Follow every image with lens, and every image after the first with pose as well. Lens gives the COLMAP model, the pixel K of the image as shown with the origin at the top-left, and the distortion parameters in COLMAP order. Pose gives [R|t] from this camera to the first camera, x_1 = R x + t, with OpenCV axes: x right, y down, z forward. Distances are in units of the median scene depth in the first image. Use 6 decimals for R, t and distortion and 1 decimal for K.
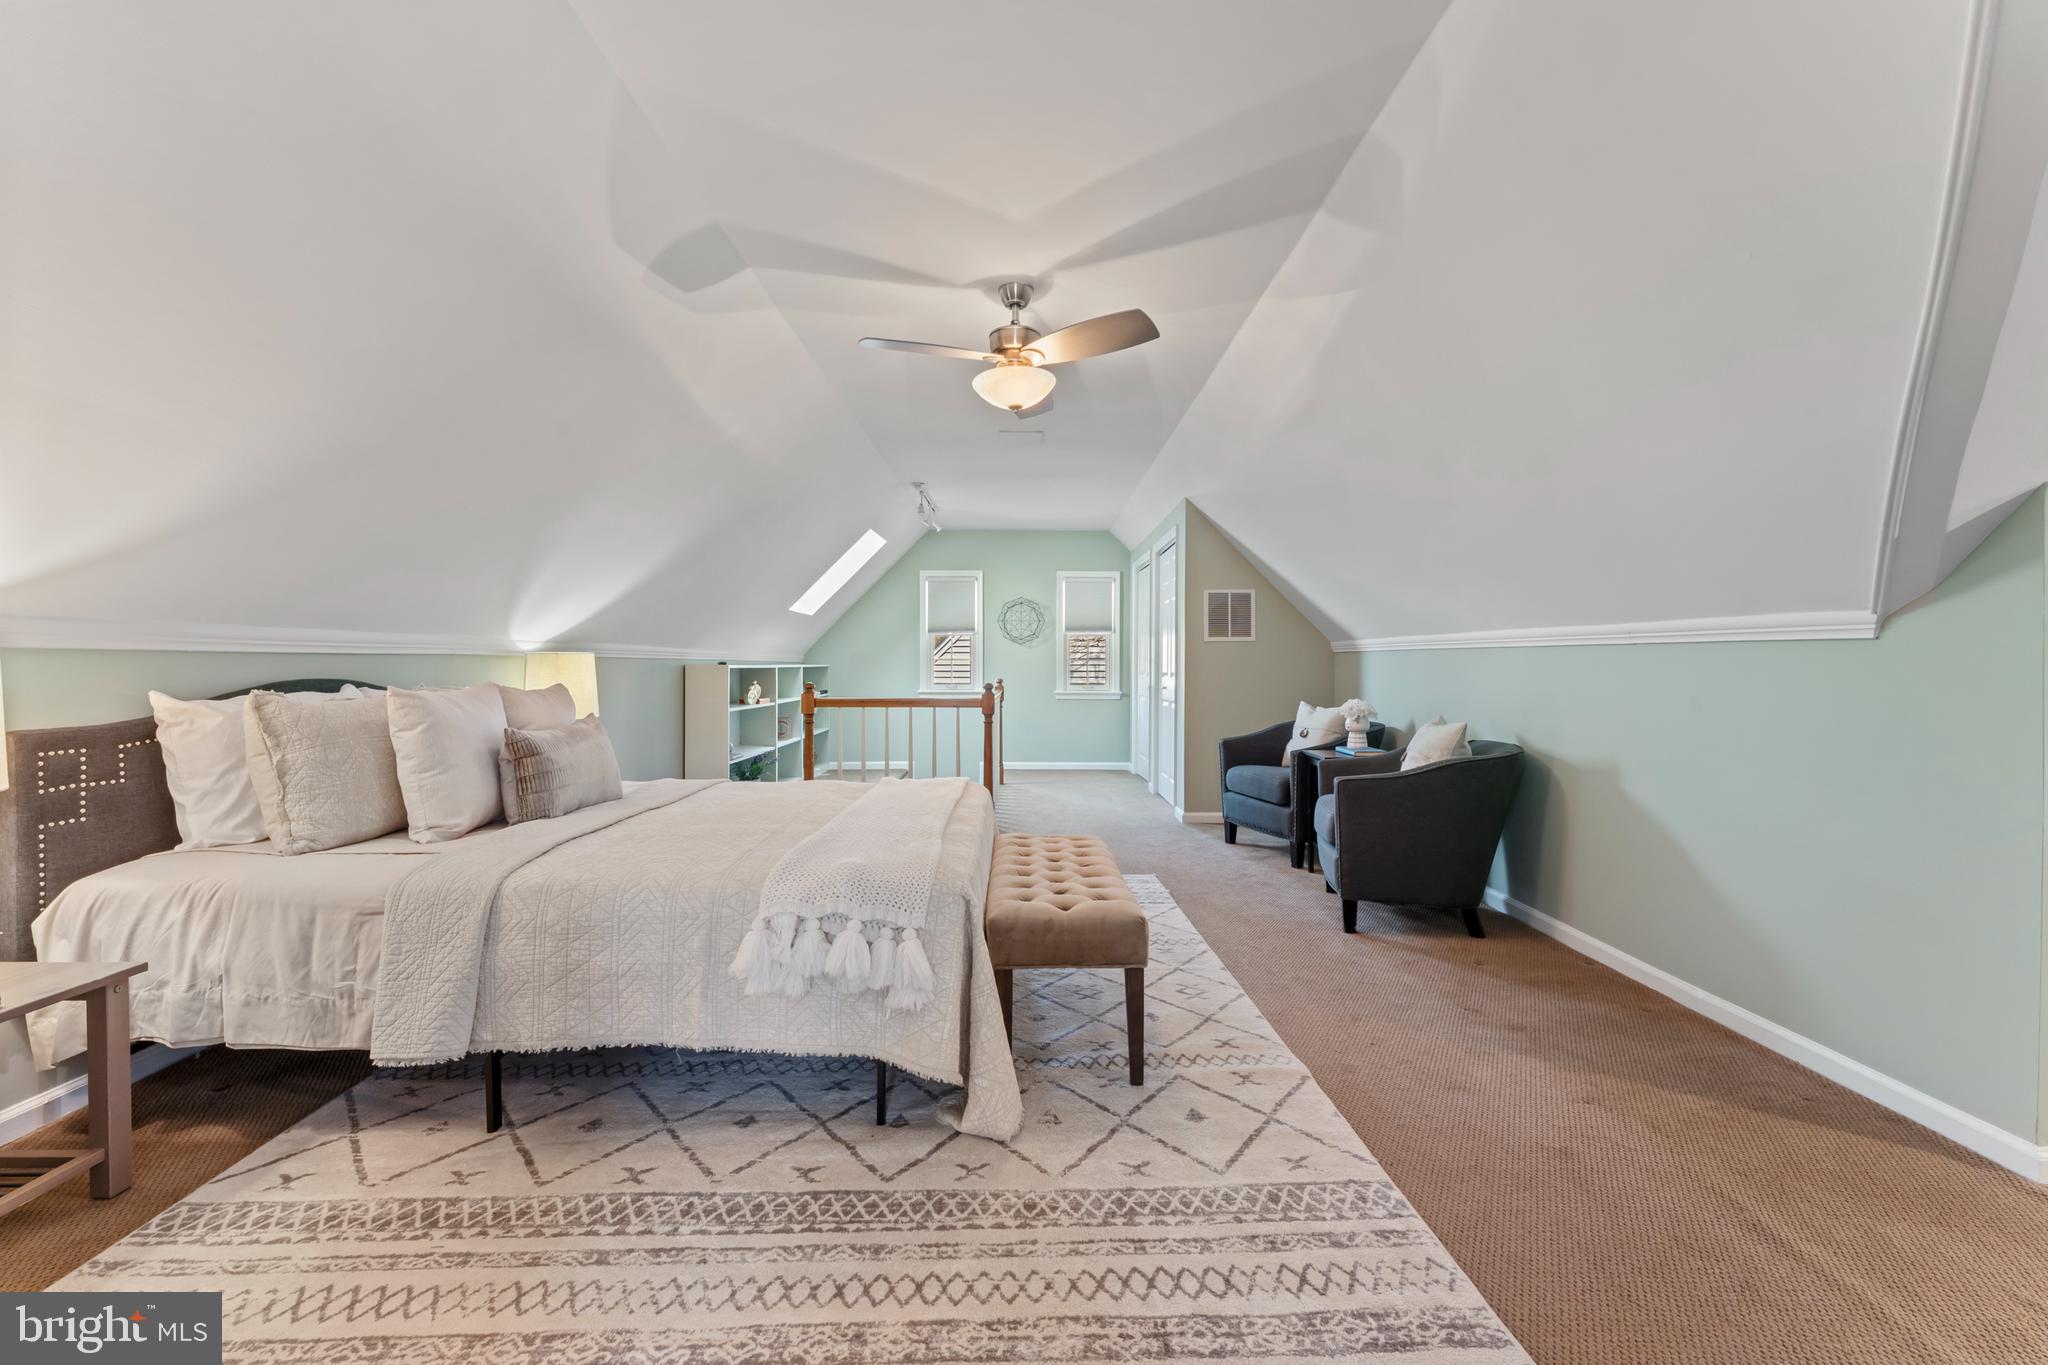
lens RADIAL K [[821.7, 0, 1030.2], [0, 821.7, 668.2], [0, 0, 1]] dist [-0.005232, 0.000514]
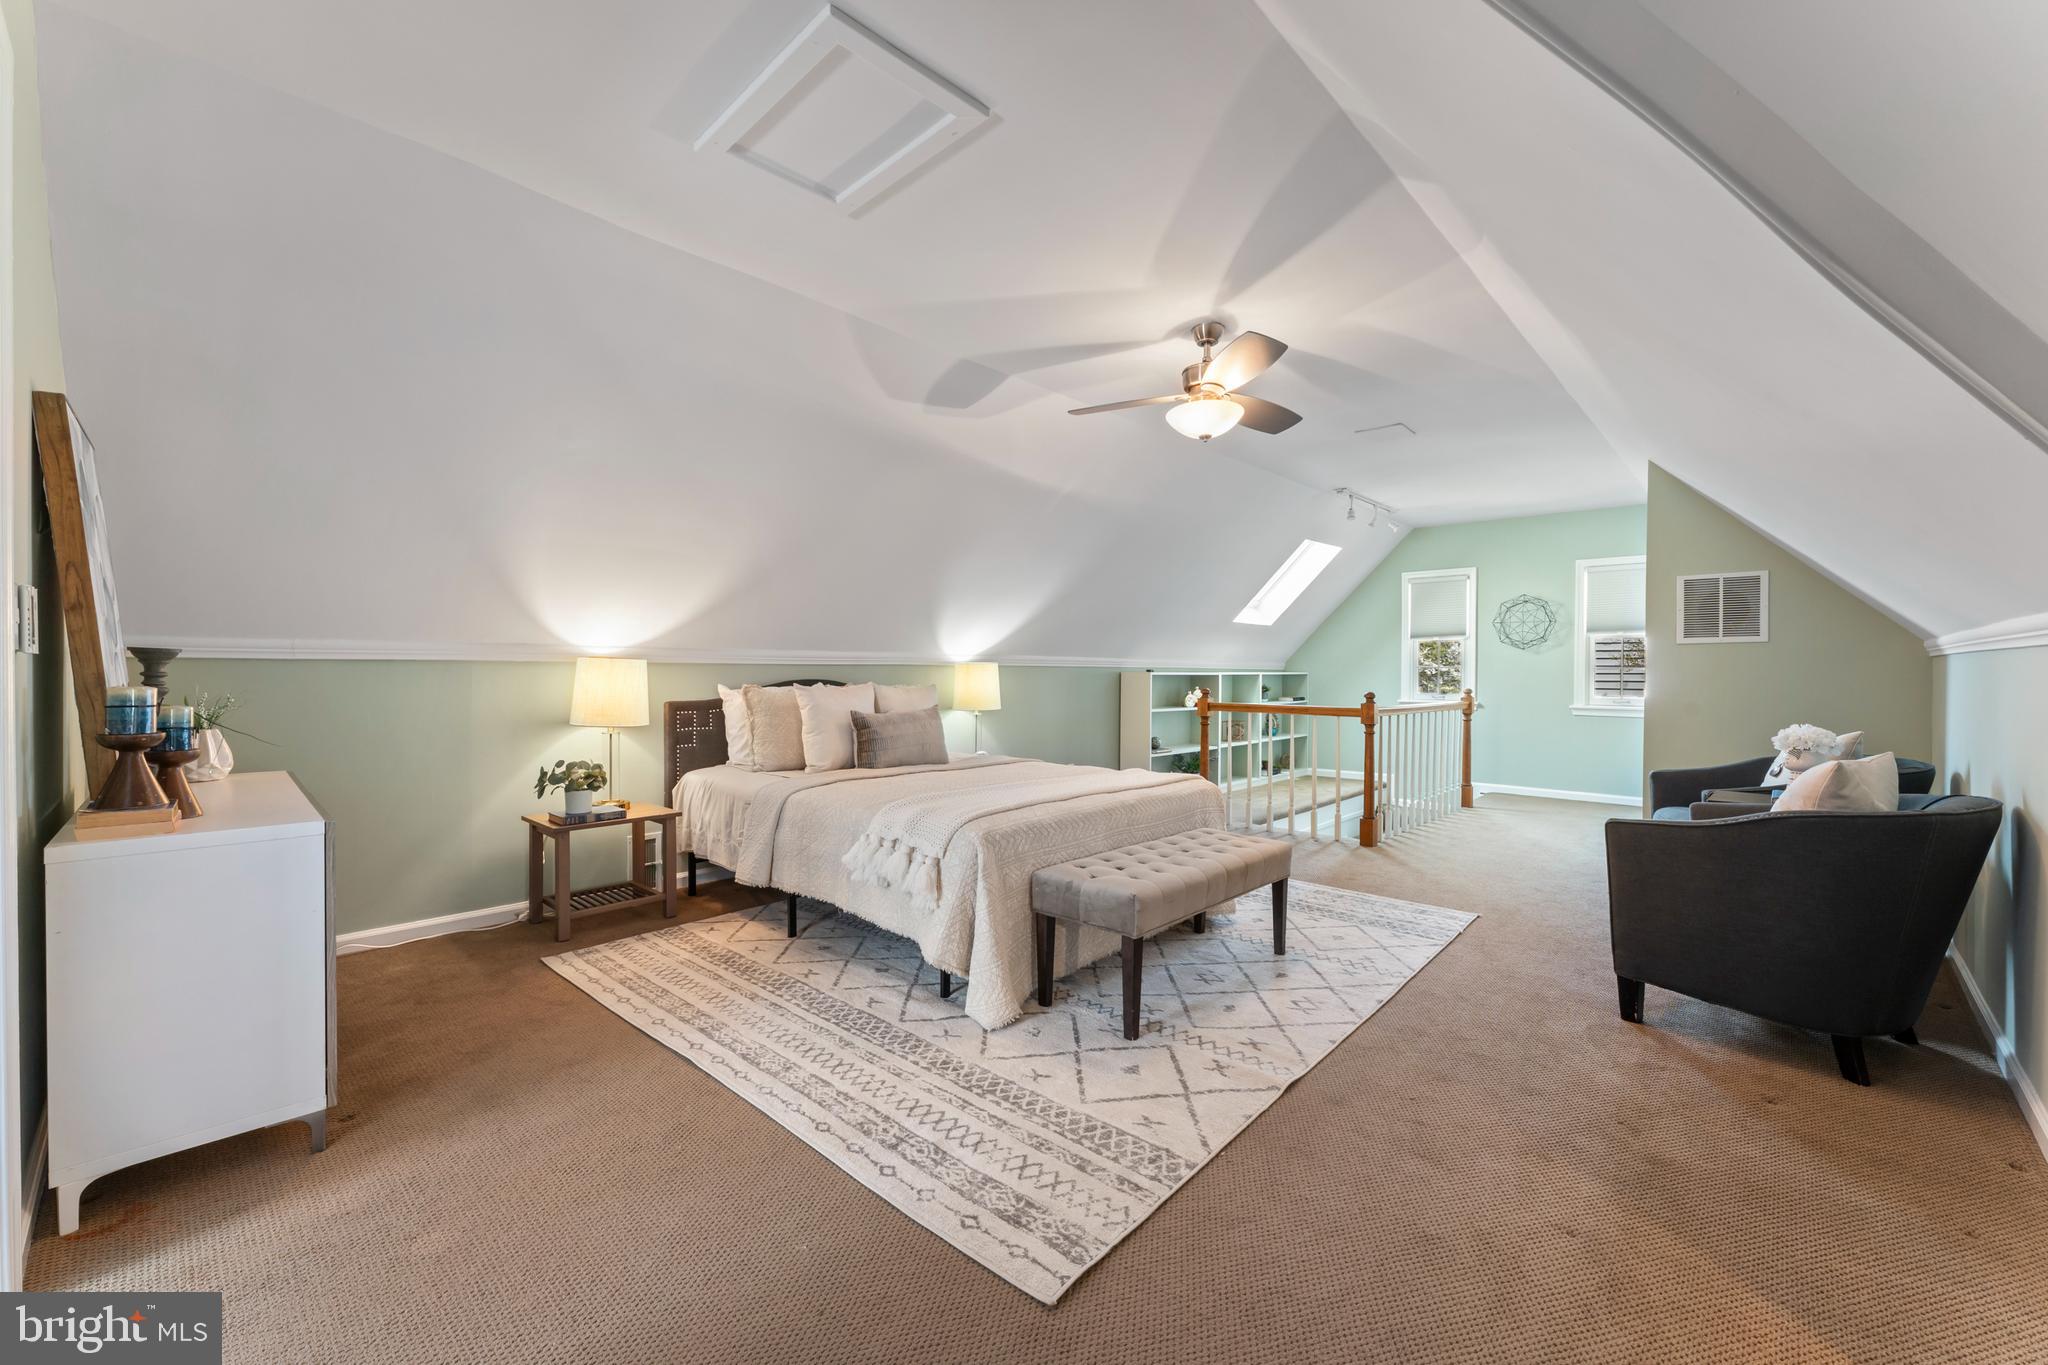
lens RADIAL K [[821.7, 0, 1020.1], [0, 821.7, 674.6], [0, 0, 1]] dist [-0.005232, 0.000514]
pose [[0.719126, 0.005771, -0.694855, 0.915840], [-0.006511, 0.999978, 0.001567, -0.003193], [0.694849, 0.003398, 0.719148, 0.075535]]
